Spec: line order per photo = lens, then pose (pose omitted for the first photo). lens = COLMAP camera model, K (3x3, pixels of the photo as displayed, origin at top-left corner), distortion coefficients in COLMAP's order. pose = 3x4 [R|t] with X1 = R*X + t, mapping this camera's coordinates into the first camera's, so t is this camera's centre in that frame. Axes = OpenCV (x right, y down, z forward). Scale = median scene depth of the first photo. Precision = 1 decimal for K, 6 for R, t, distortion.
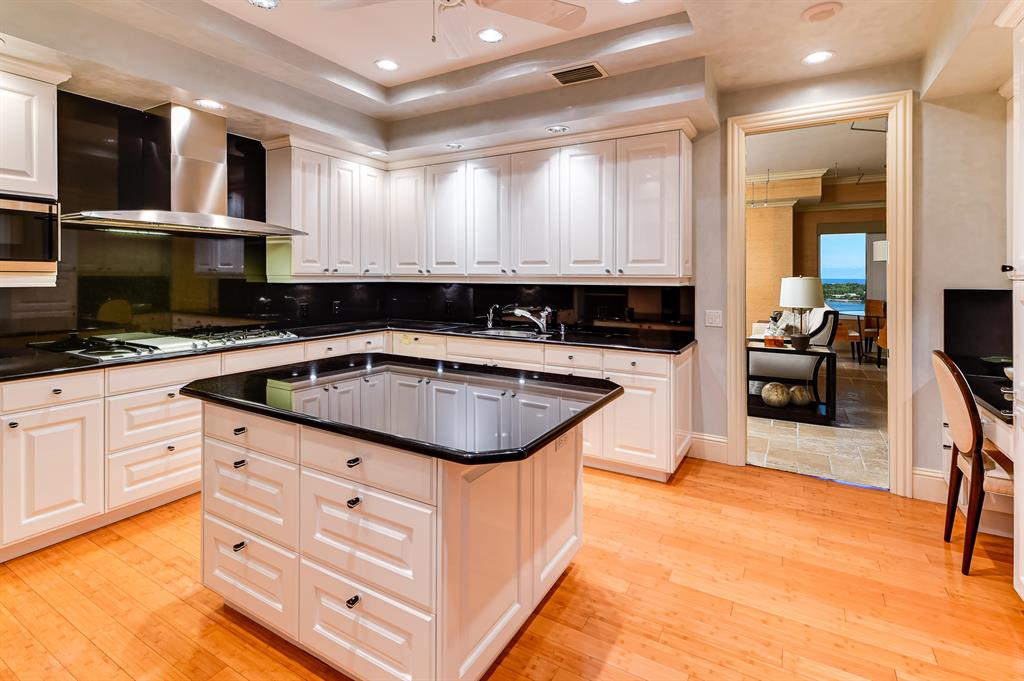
lens RADIAL K [[484.1, 0, 512.0], [0, 484.1, 340.5], [0, 0, 1]] dist [0.001854, 0.000537]
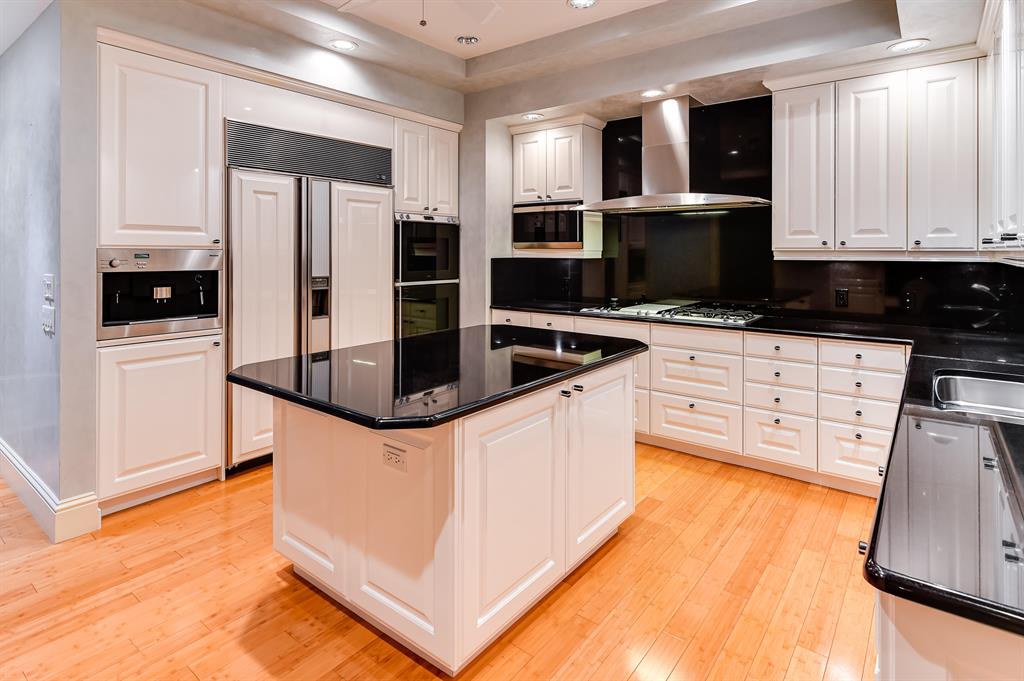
lens RADIAL K [[483.1, 0, 512.0], [0, 483.1, 340.5], [0, 0, 1]] dist [-0.042055, -0.000006]
pose [[-0.092756, 0.171071, -0.980883, 0.493111], [-0.125046, 0.975329, 0.181927, -0.092630], [0.987806, 0.139530, -0.069075, 0.769465]]
